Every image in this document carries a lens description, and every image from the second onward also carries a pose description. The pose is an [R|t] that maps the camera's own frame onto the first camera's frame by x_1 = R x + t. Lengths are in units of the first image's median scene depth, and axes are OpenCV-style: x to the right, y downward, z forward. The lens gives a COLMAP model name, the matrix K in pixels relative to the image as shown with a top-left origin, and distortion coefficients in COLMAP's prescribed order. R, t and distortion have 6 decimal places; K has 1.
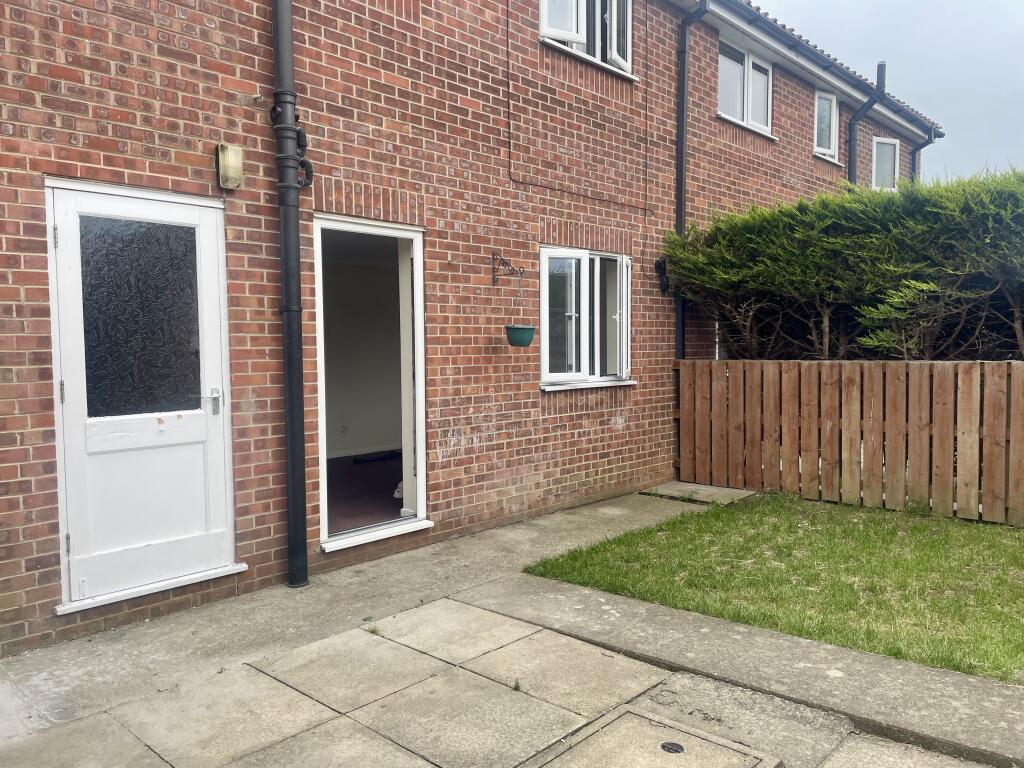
lens RADIAL K [[779.0, 0, 510.5], [0, 779.0, 377.4], [0, 0, 1]] dist [0.098819, -0.127279]
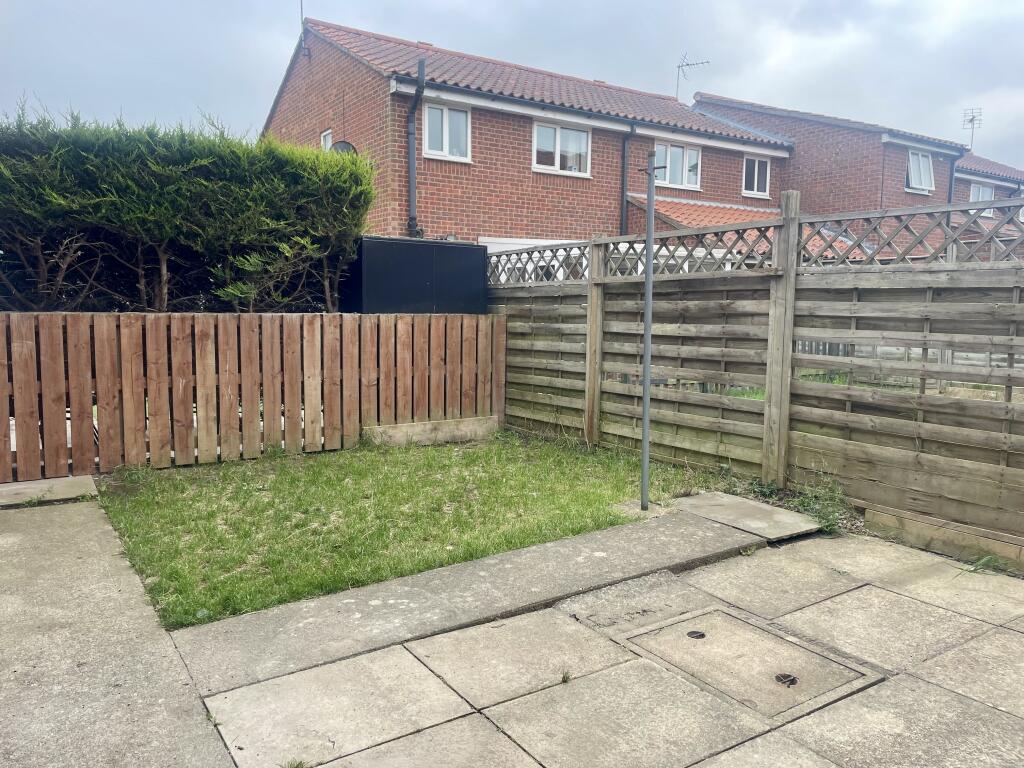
lens RADIAL K [[779.0, 0, 510.5], [0, 779.0, 377.4], [0, 0, 1]] dist [0.098819, -0.127279]
pose [[0.227363, -0.078945, 0.970605, -0.455786], [0.028708, 0.996819, 0.074352, -0.004348], [-0.973387, 0.010959, 0.228906, 0.469807]]
